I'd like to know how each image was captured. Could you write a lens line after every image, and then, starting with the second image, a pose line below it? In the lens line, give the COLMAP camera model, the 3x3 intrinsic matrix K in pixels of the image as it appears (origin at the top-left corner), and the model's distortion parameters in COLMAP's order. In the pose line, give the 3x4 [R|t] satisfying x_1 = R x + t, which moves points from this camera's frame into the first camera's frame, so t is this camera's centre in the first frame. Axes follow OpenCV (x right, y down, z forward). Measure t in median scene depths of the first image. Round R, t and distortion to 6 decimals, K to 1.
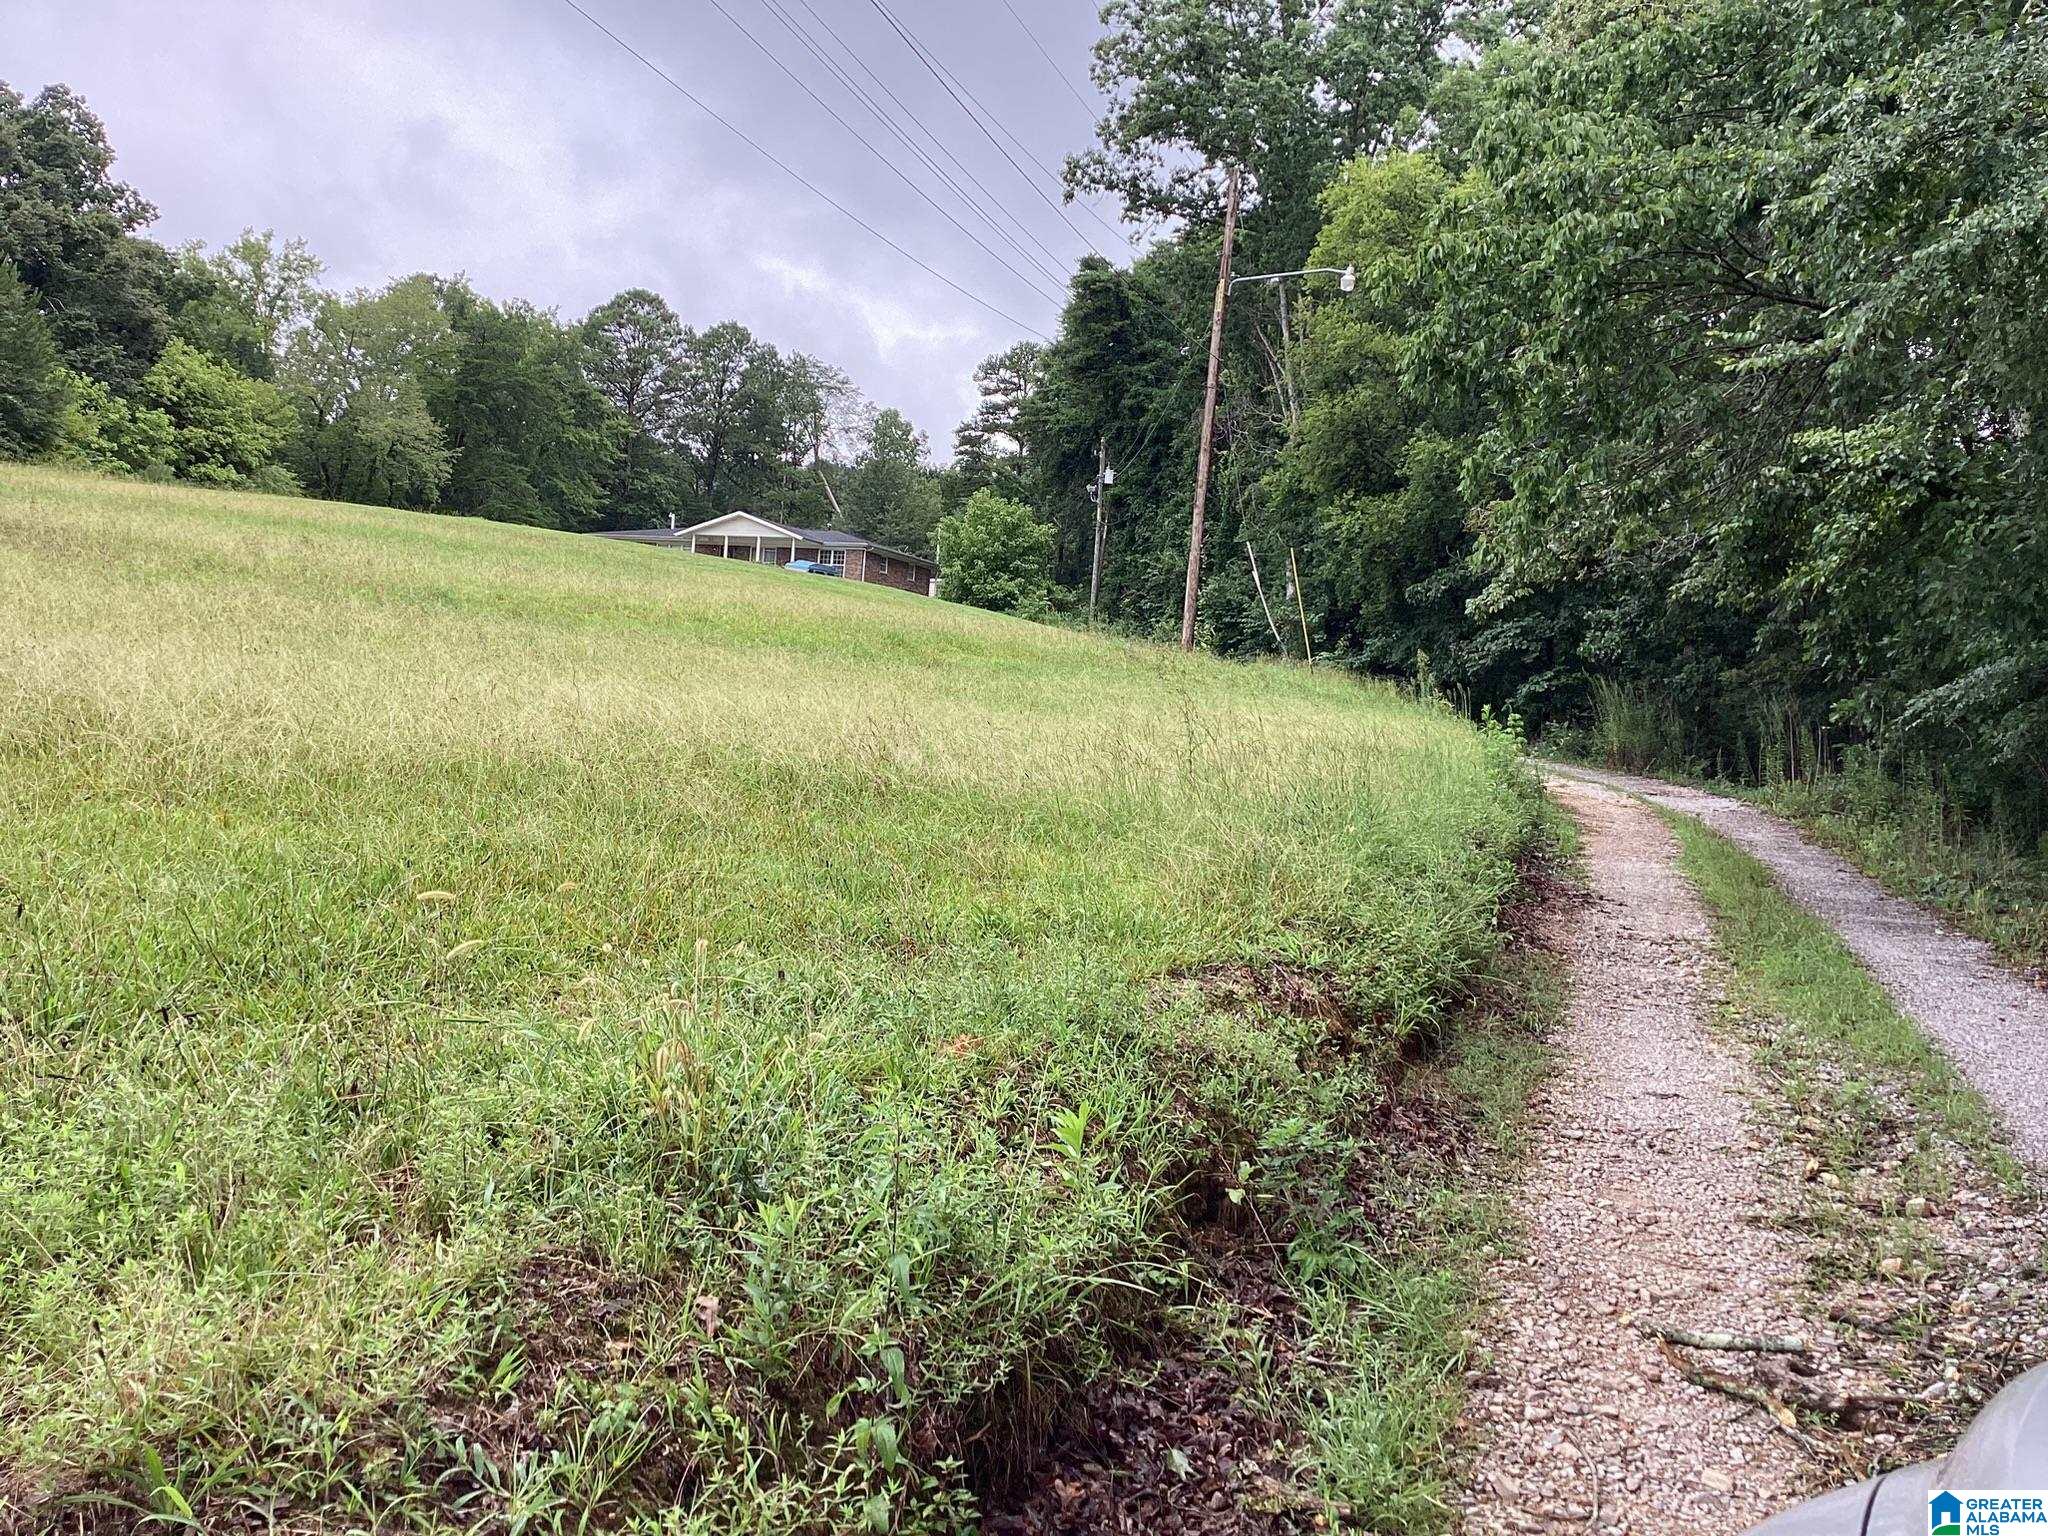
lens RADIAL K [[1827.5, 0, 1019.3], [0, 1827.5, 729.8], [0, 0, 1]] dist [0.093138, -0.166686]
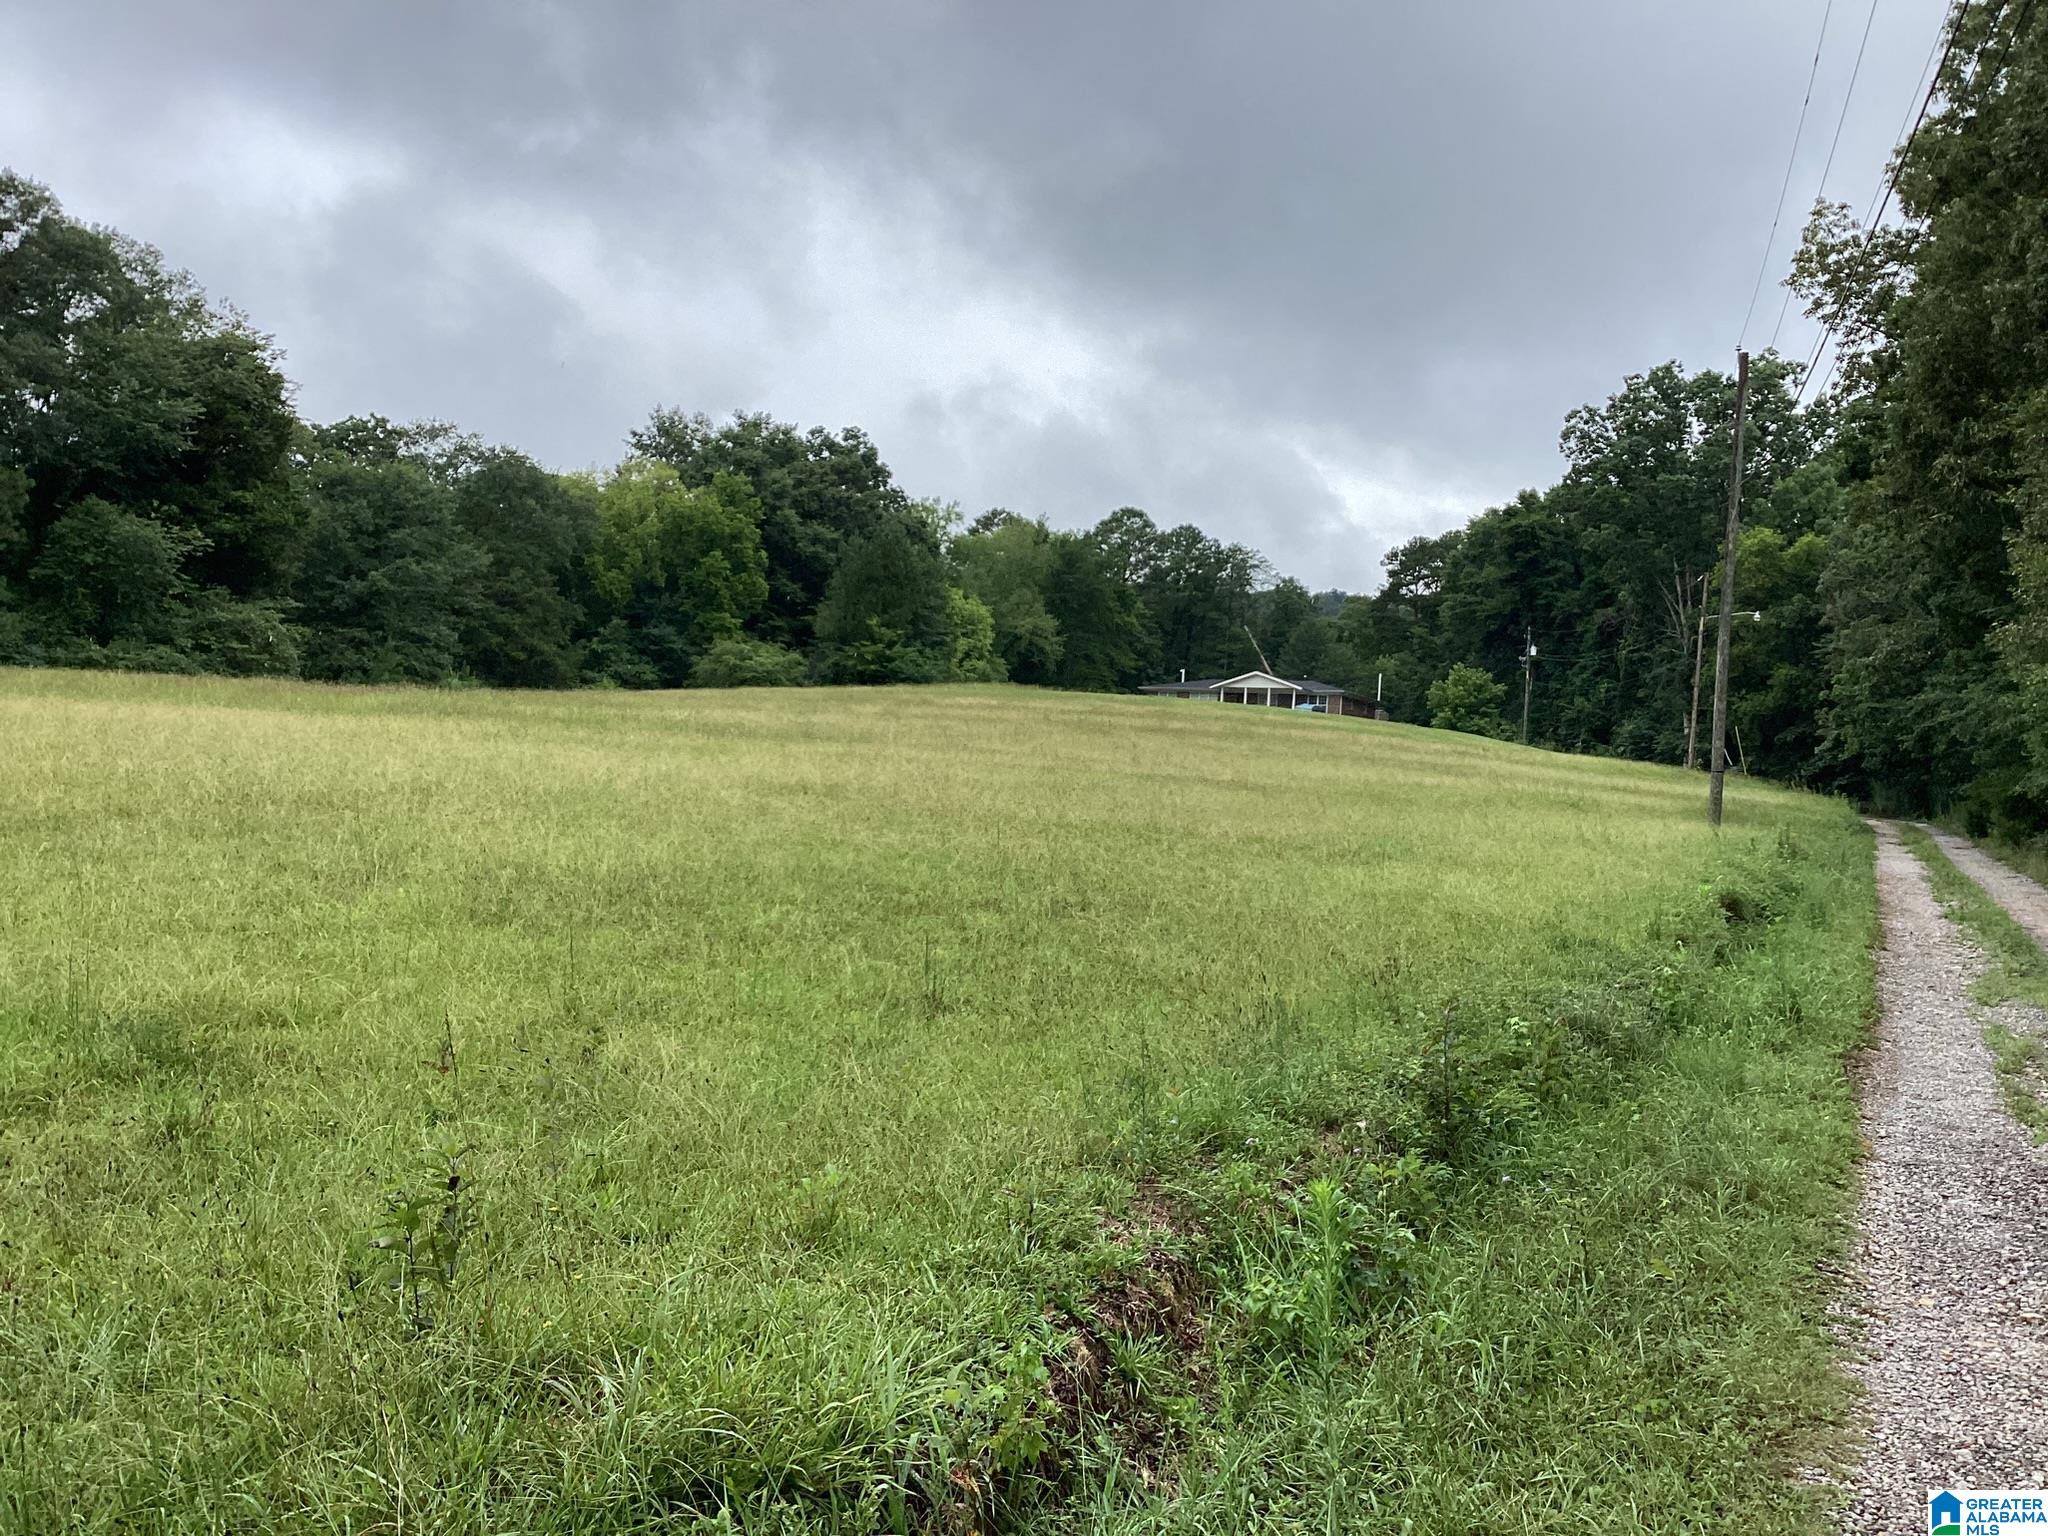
lens RADIAL K [[1827.5, 0, 1019.3], [0, 1827.5, 729.8], [0, 0, 1]] dist [0.093138, -0.166686]
pose [[0.992244, -0.019967, -0.122691, -0.175802], [0.013099, 0.998315, -0.056532, 0.011232], [0.123613, 0.054486, 0.990834, -0.548819]]
